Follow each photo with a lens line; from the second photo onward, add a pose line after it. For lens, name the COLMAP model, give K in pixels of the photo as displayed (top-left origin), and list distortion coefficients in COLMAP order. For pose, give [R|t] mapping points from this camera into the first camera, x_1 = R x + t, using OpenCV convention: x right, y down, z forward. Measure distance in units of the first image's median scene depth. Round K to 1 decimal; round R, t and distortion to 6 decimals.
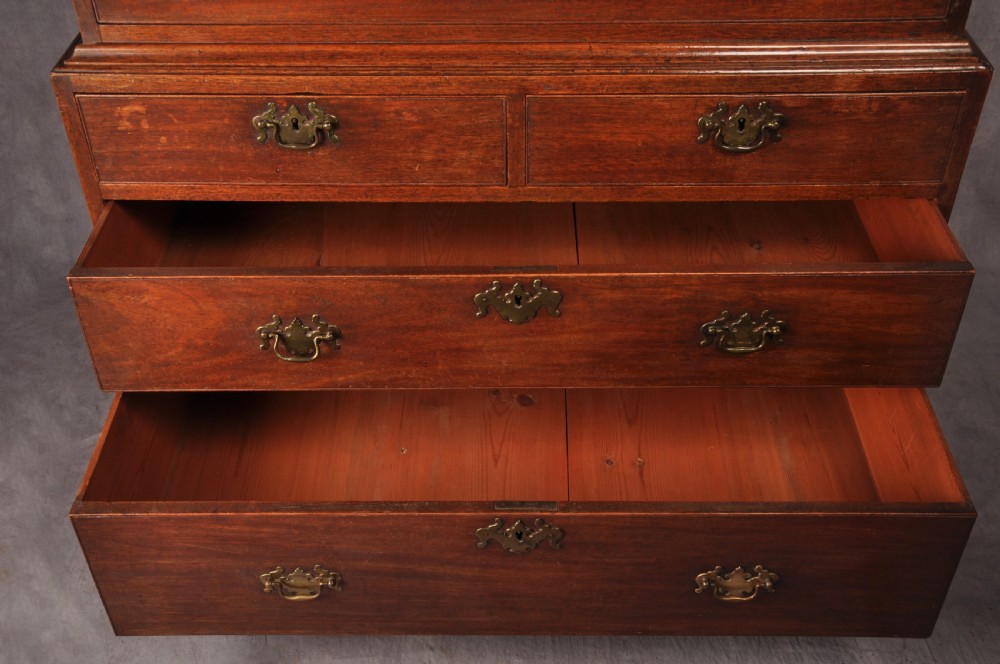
lens RADIAL K [[1101.0, 0, 500.0], [0, 1101.0, 332.0], [0, 0, 1]] dist [0.019006, 0.019449]
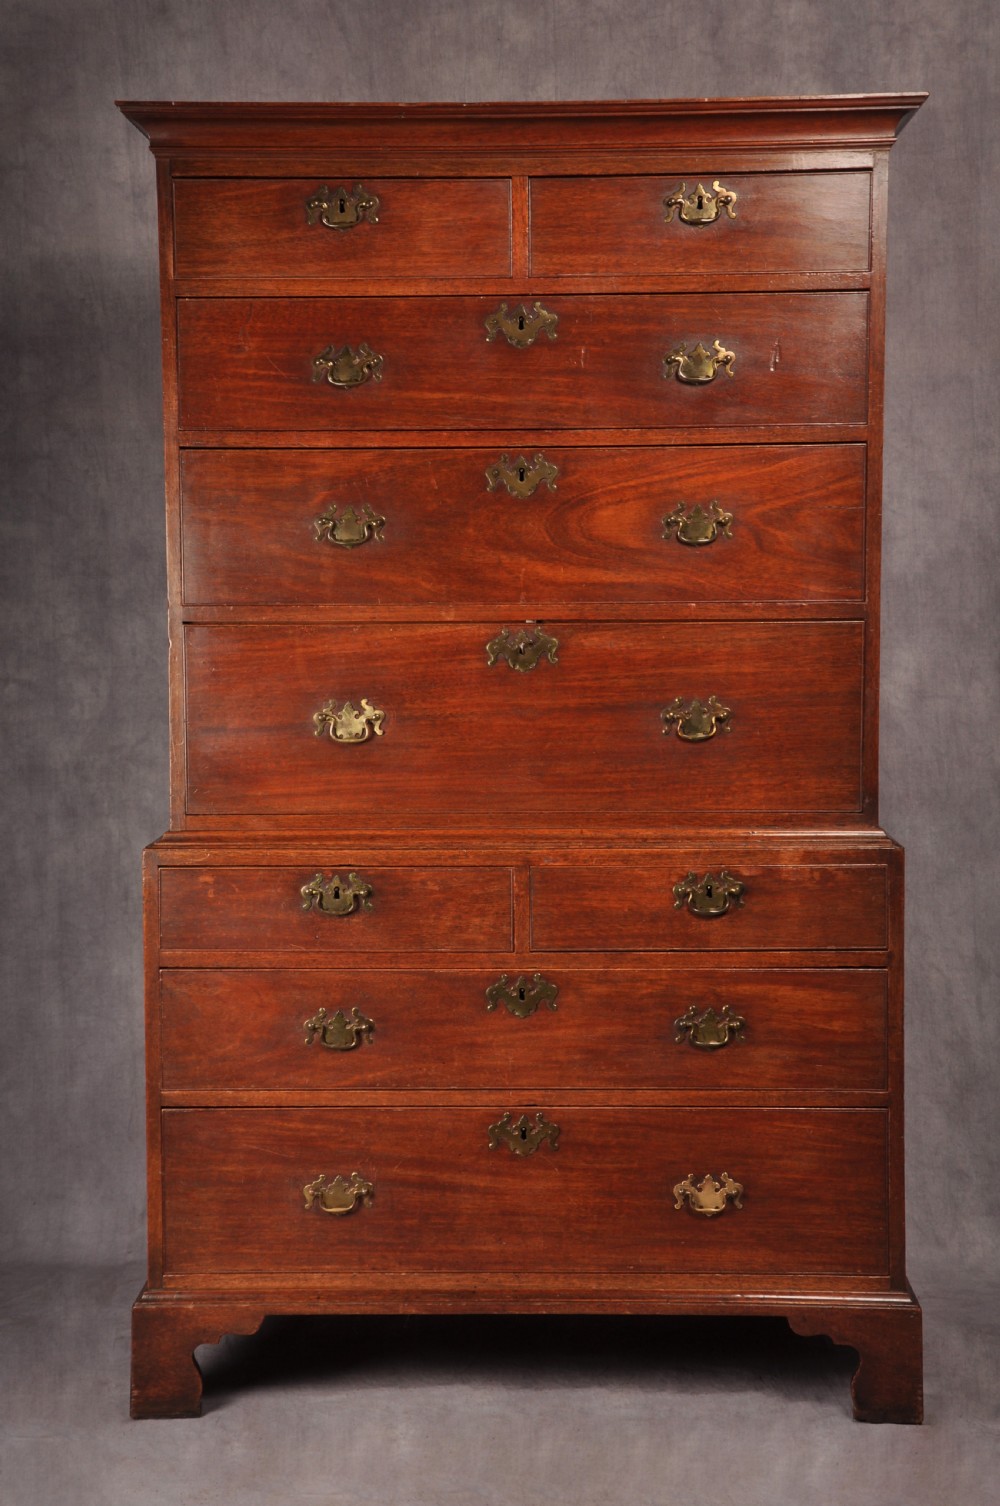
lens RADIAL K [[2761.7, 0, 500.0], [0, 2761.7, 753.0], [0, 0, 1]] dist [0.174168, 0.203871]
pose [[0.999964, 0.004310, -0.007344, 0.012764], [-0.007592, 0.841789, -0.539753, 1.338328], [0.003856, 0.539789, 0.841792, -1.650865]]
